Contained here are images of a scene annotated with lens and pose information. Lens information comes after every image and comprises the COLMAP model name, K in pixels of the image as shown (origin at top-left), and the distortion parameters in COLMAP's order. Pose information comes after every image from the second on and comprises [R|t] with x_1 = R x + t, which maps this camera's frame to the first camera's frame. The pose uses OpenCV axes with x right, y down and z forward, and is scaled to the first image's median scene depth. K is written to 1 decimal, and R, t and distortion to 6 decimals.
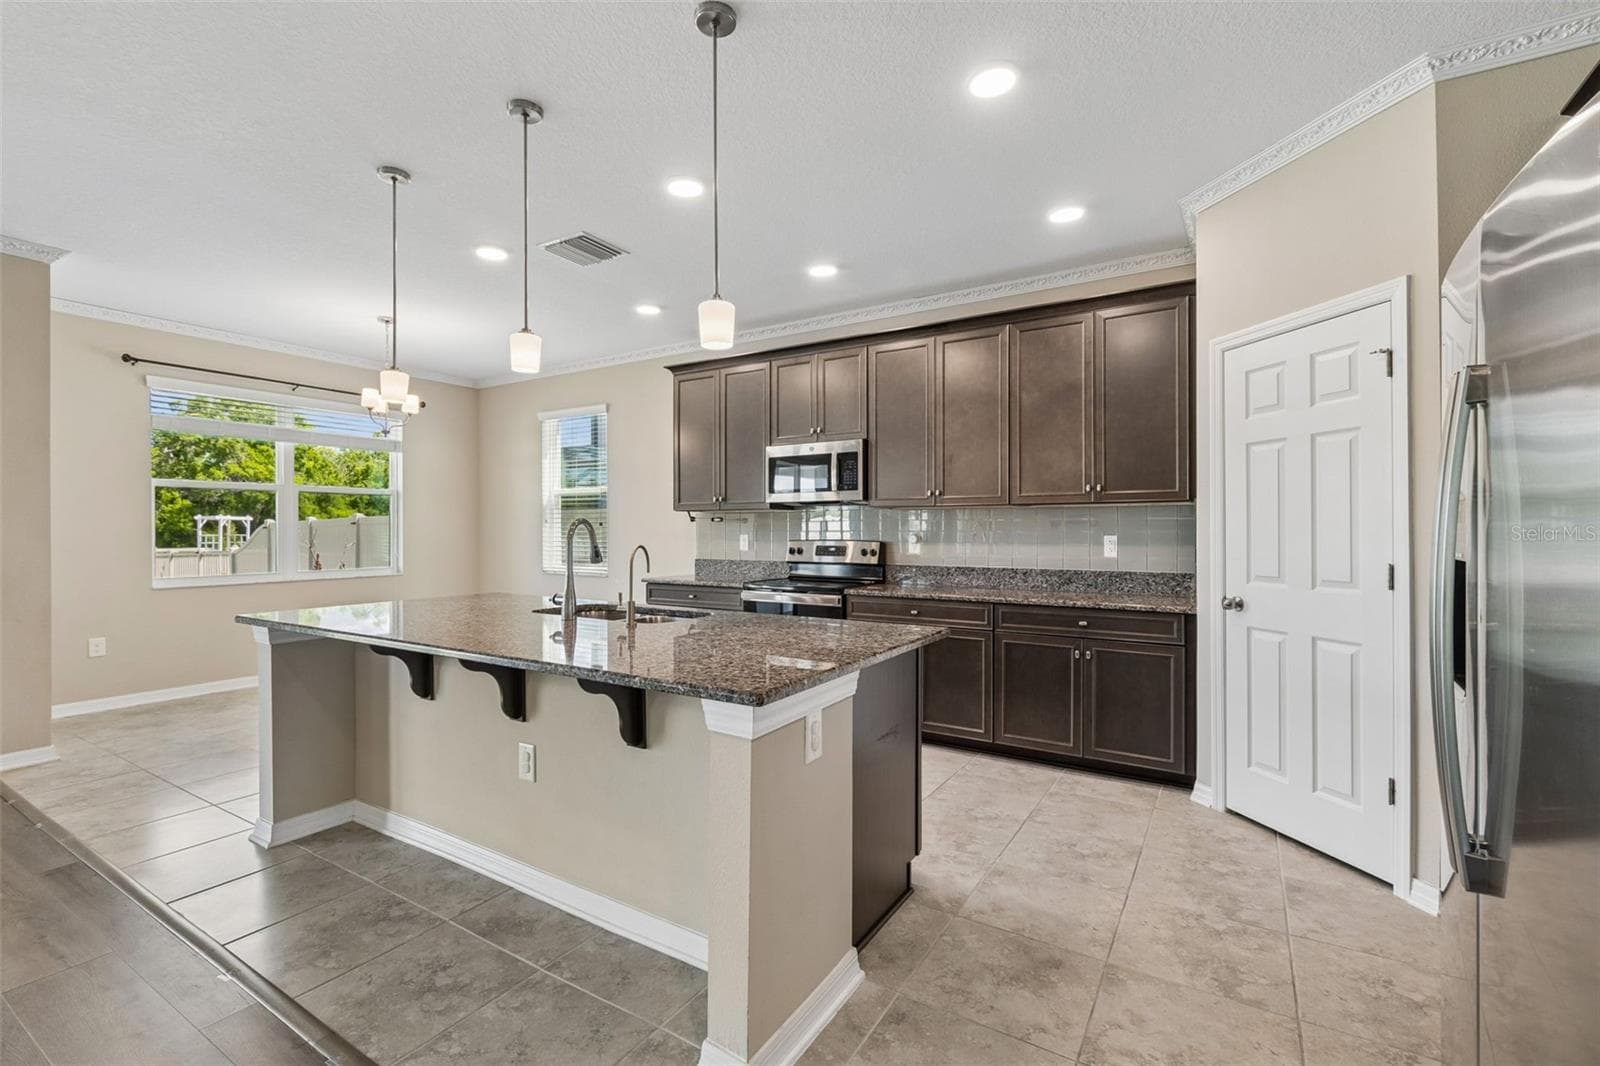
lens RADIAL K [[713.4, 0, 794.9], [0, 713.4, 542.5], [0, 0, 1]] dist [0.002728, 0.000711]
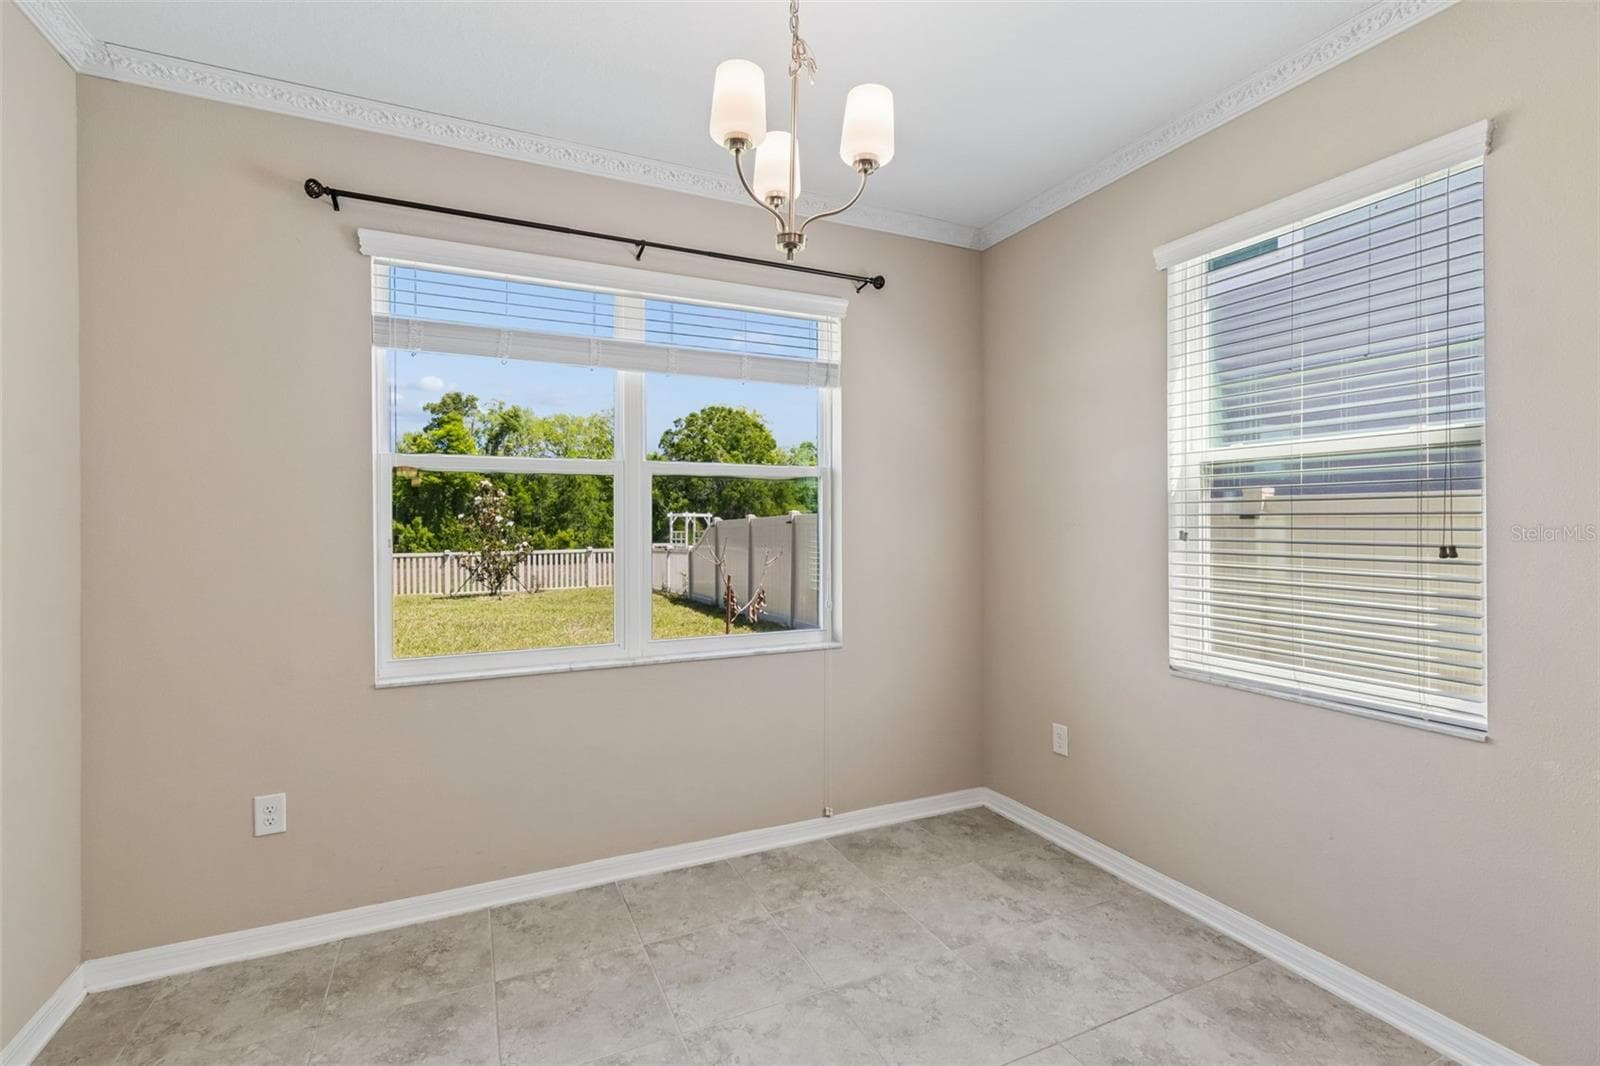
lens RADIAL K [[713.4, 0, 784.6], [0, 713.4, 527.4], [0, 0, 1]] dist [0.002728, 0.000711]
pose [[0.837428, 0.001579, -0.546546, -0.313125], [-0.006174, 0.999959, -0.006571, -0.029334], [0.546513, 0.008877, 0.837403, 0.567284]]
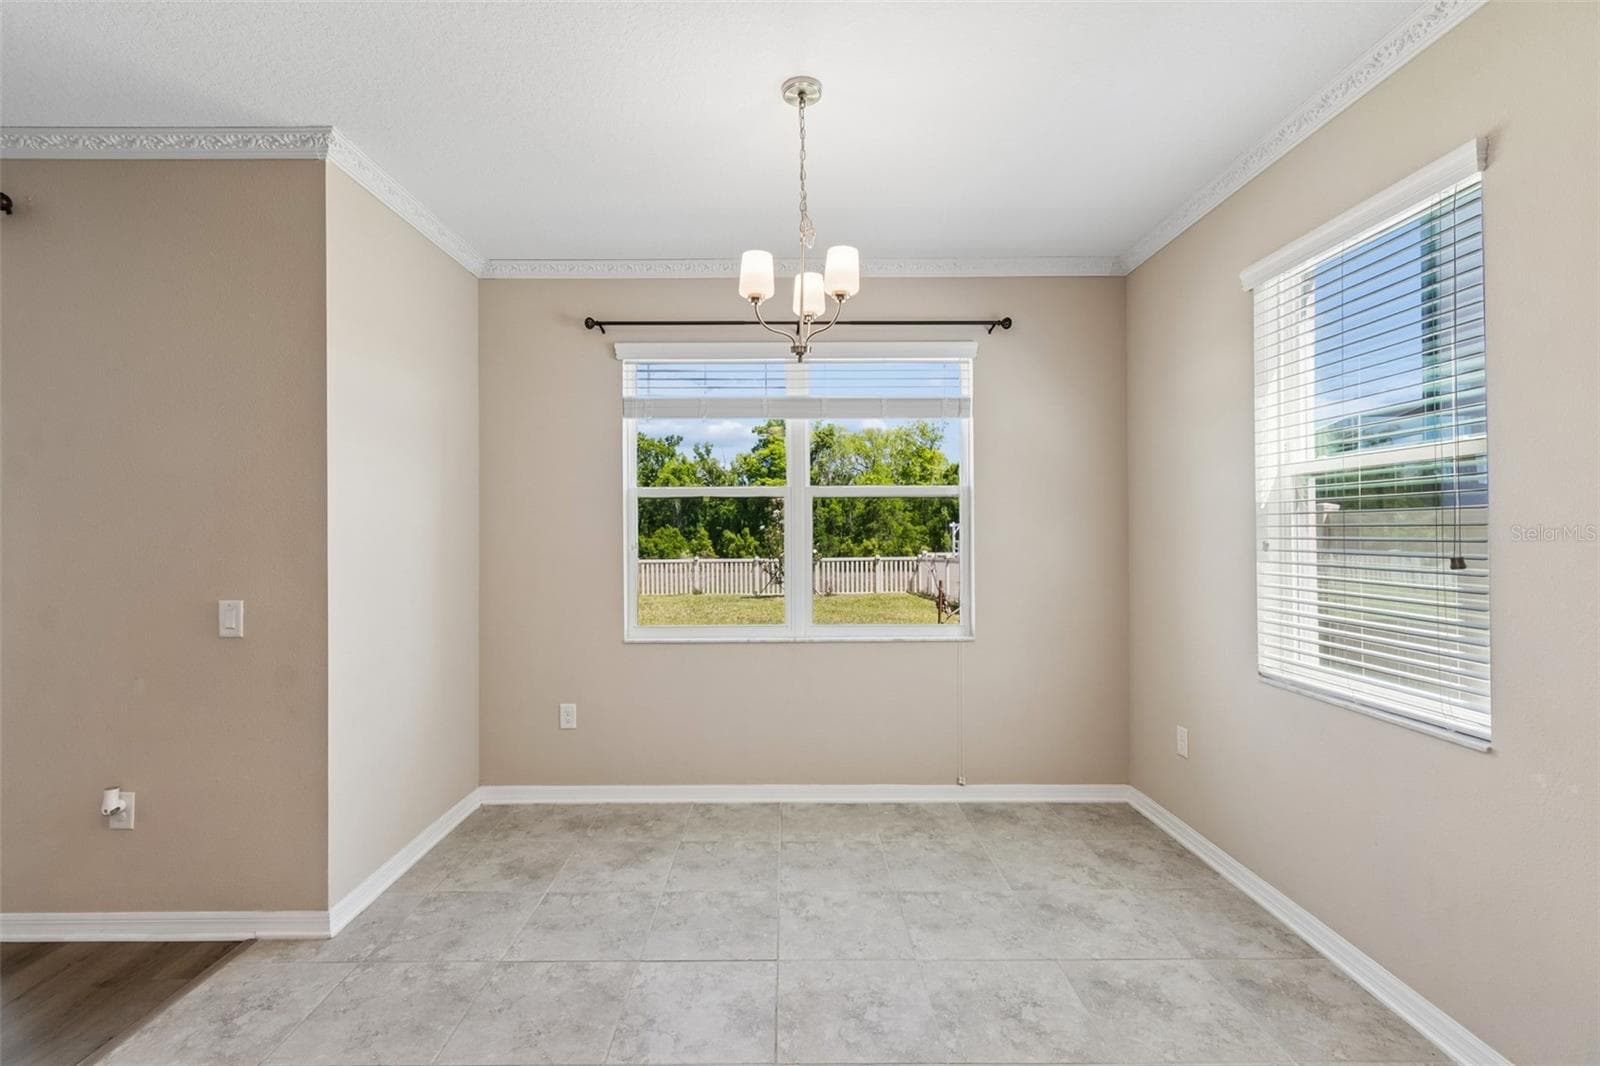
lens RADIAL K [[713.4, 0, 783.7], [0, 713.4, 534.1], [0, 0, 1]] dist [0.002728, 0.000711]
pose [[0.533450, -0.000829, -0.845831, -0.158798], [-0.009296, 0.999933, -0.006843, -0.030220], [0.845781, 0.011513, 0.533407, 0.567020]]
